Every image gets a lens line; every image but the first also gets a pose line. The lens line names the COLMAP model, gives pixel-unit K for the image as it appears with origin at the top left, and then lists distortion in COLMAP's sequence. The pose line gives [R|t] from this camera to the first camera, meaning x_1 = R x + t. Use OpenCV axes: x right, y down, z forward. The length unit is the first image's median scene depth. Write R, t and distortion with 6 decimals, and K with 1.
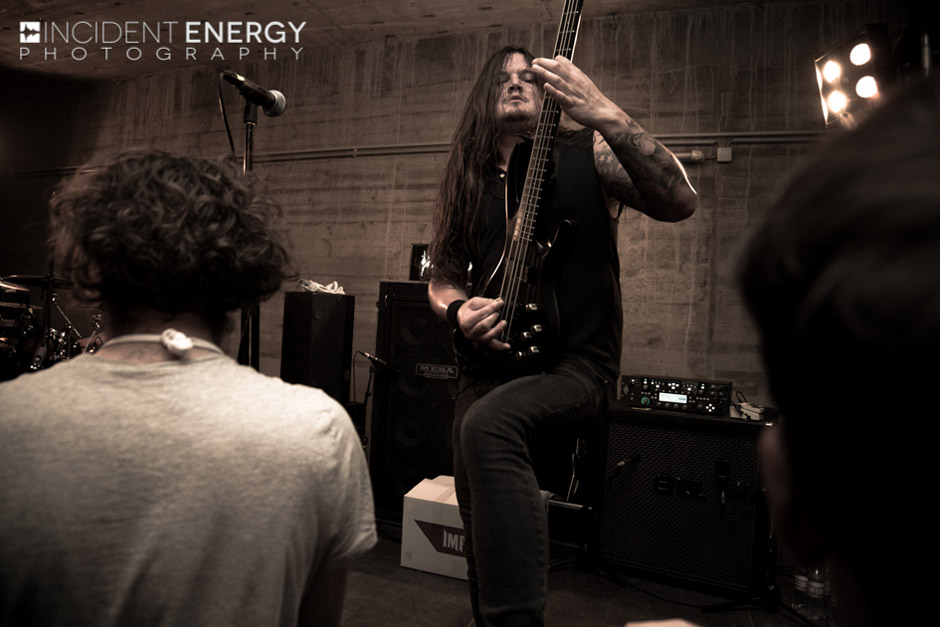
lens RADIAL K [[615.1, 0, 472.2], [0, 615.1, 312.4], [0, 0, 1]] dist [-0.118510, 0.050217]
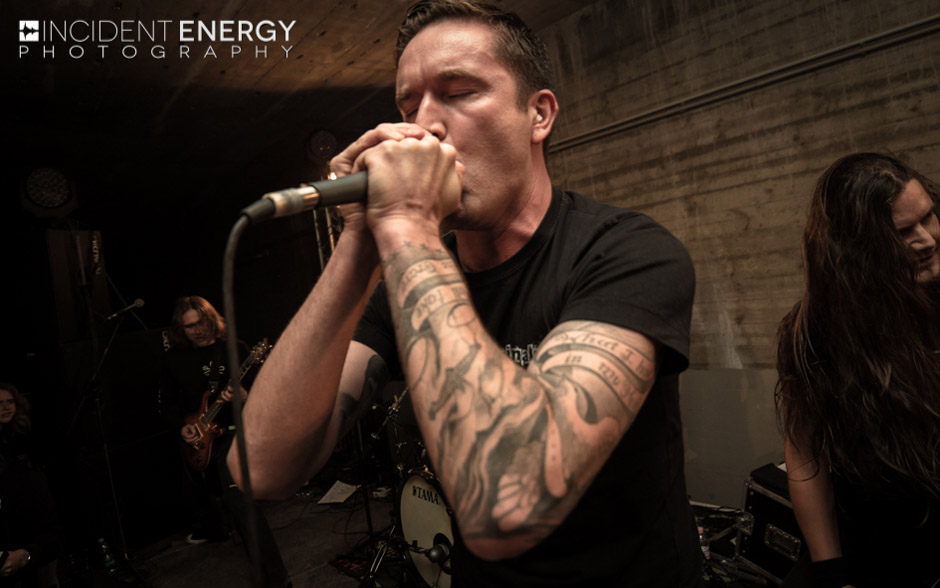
lens RADIAL K [[616.7, 0, 473.3], [0, 616.7, 294.2], [0, 0, 1]] dist [-0.121299, 0.052244]
pose [[0.841140, -0.159477, -0.516769, -0.265749], [0.194047, 0.980904, 0.013138, -0.096602], [0.504805, -0.111328, 0.856024, 0.235202]]
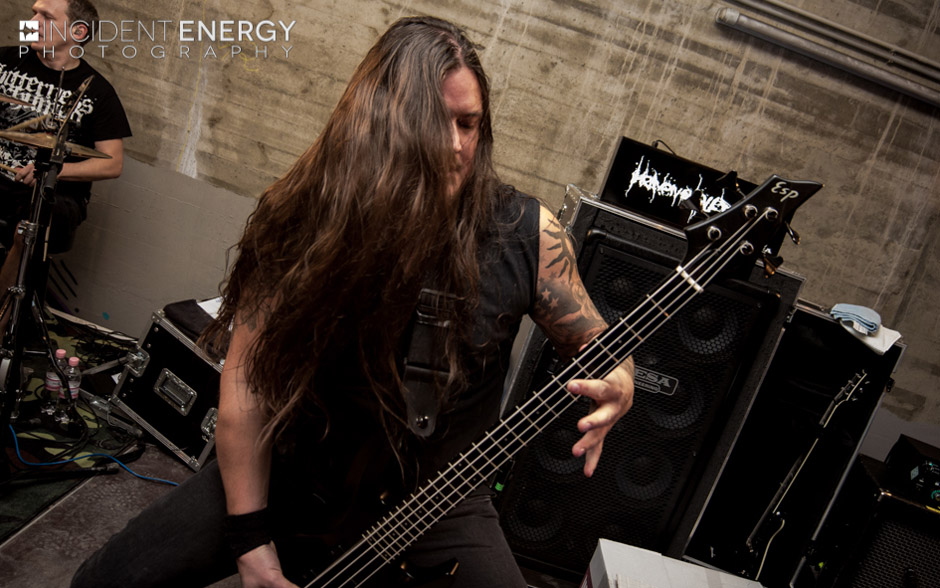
lens RADIAL K [[668.5, 0, 514.5], [0, 668.5, 251.4], [0, 0, 1]] dist [-0.129960, 0.063317]
pose [[0.924661, 0.204524, 0.321205, -0.283053], [-0.276777, 0.940306, 0.198036, -0.081761], [-0.261528, -0.272018, 0.926072, 0.318760]]
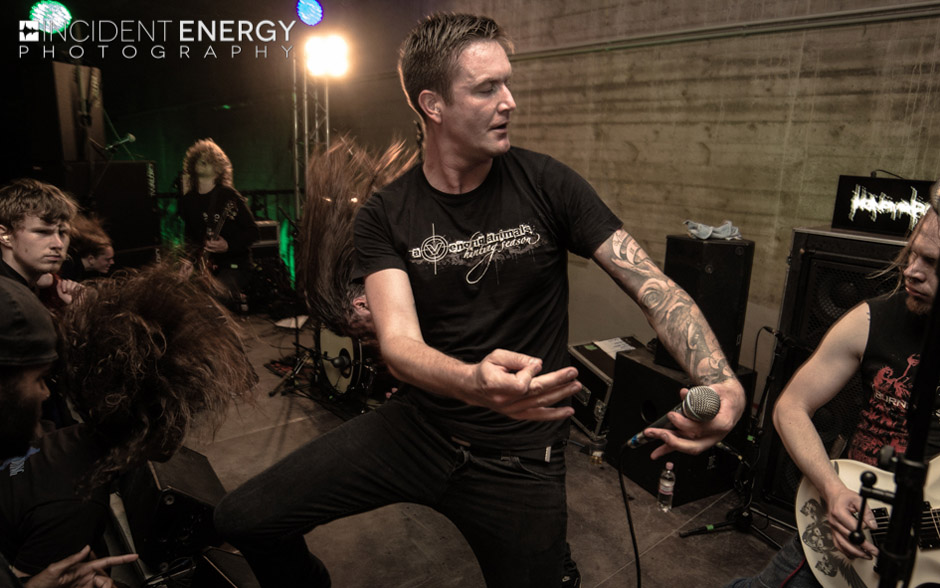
lens RADIAL K [[619.7, 0, 468.6], [0, 619.7, 310.7], [0, 0, 1]] dist [-0.120576, 0.050373]
pose [[0.860896, 0.096183, -0.499606, -0.084666], [0.027845, 0.971590, 0.235028, -0.102788], [0.508018, -0.216246, 0.833760, 0.107405]]
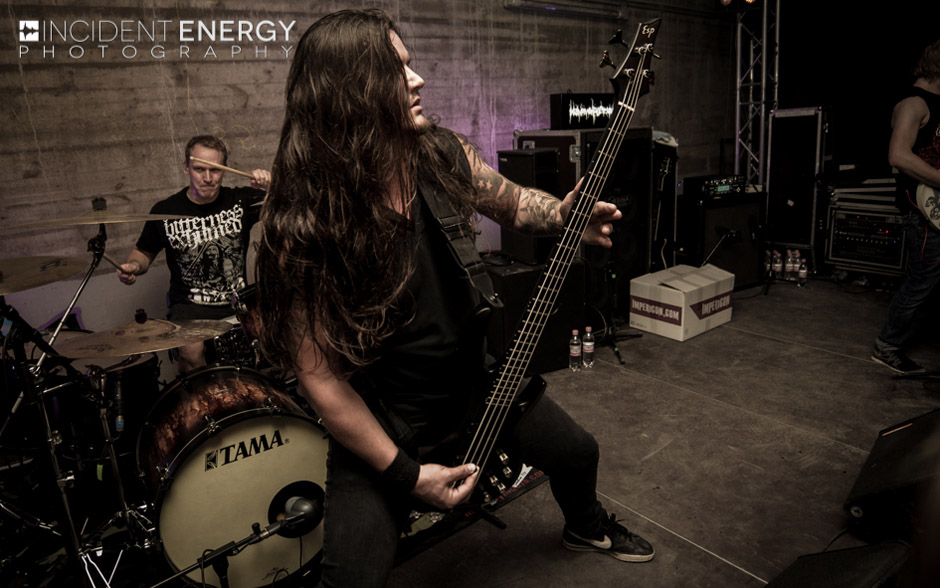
lens RADIAL K [[615.4, 0, 473.2], [0, 615.4, 273.2], [0, 0, 1]] dist [-0.122159, 0.052551]
pose [[0.535036, -0.289524, 0.793670, -0.856813], [0.065400, 0.950819, 0.302763, -0.111189], [-0.842294, -0.110083, 0.527658, 0.406018]]
